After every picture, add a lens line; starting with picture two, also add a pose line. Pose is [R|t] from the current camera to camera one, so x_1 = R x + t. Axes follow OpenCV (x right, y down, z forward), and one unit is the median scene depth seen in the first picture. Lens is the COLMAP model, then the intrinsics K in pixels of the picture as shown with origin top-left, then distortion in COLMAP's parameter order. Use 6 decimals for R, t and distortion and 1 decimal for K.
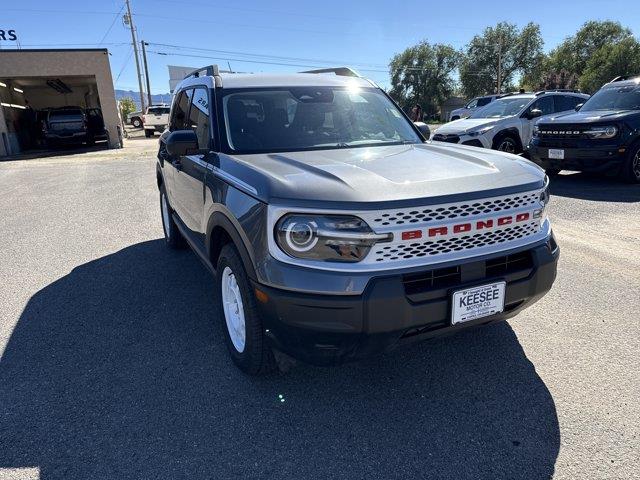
lens RADIAL K [[465.2, 0, 326.9], [0, 465.2, 243.9], [0, 0, 1]] dist [0.057632, -0.010110]
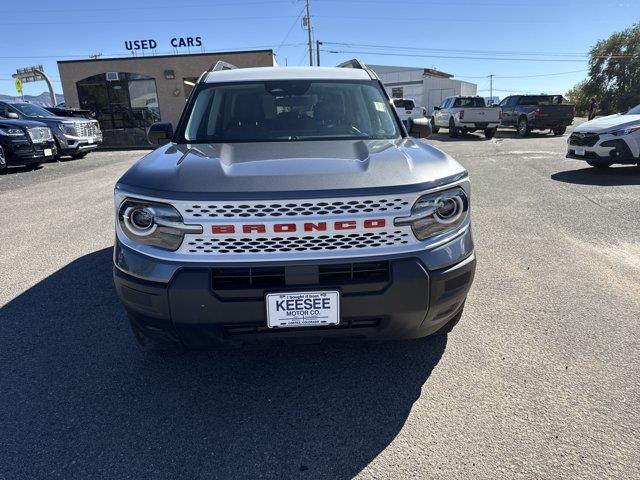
lens RADIAL K [[465.2, 0, 316.5], [0, 465.2, 243.6], [0, 0, 1]] dist [0.057632, -0.010110]
pose [[0.938825, 0.104016, -0.328310, 0.666262], [-0.101066, 0.994538, 0.026087, -0.033447], [0.329231, 0.008690, 0.944210, 0.136021]]
